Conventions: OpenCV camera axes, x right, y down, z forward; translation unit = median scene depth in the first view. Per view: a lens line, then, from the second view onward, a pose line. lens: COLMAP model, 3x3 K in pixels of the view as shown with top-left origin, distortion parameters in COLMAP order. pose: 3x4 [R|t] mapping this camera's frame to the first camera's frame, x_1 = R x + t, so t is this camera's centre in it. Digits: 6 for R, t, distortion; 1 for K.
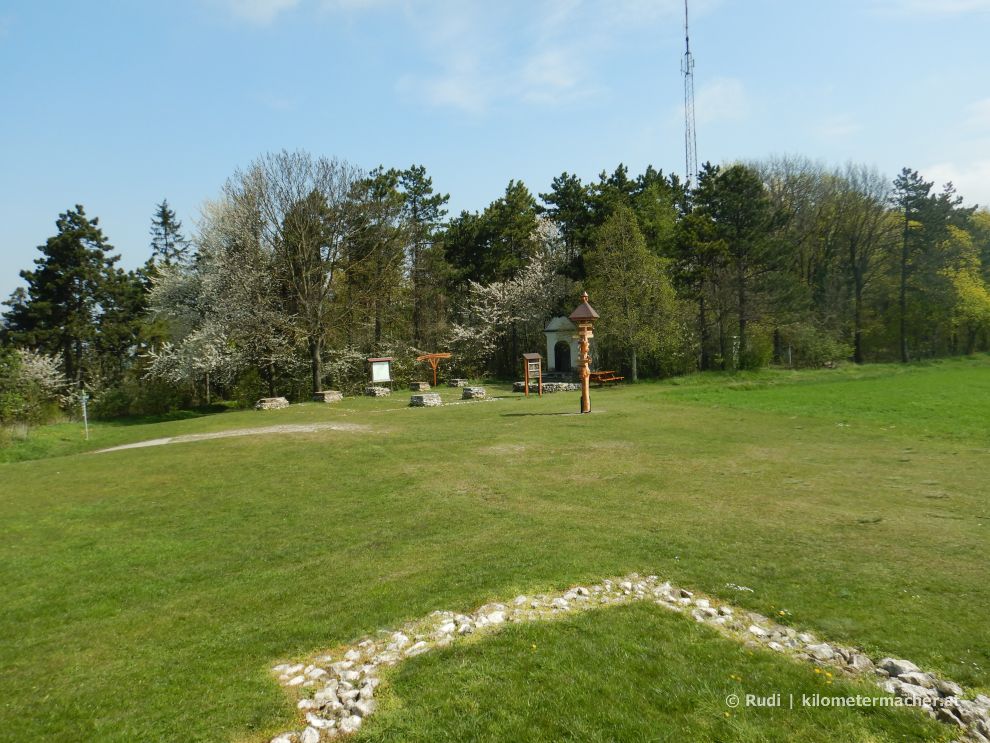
lens RADIAL K [[734.1, 0, 495.0], [0, 734.1, 371.5], [0, 0, 1]] dist [-0.000853, 0.000998]
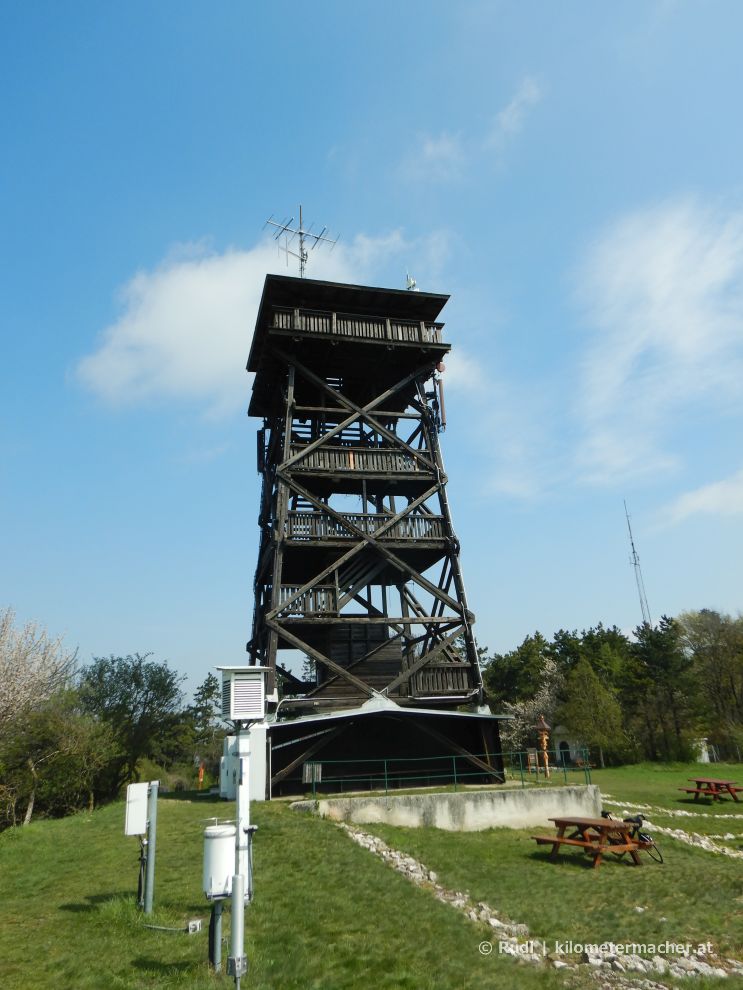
lens RADIAL K [[734.1, 0, 371.5], [0, 734.1, 495.0], [0, 0, 1]] dist [-0.000853, 0.000998]
pose [[0.965204, -0.082542, -0.248129, 0.122385], [-0.012641, 0.933039, -0.359554, 0.033700], [0.261193, 0.350180, 0.899529, -0.659794]]
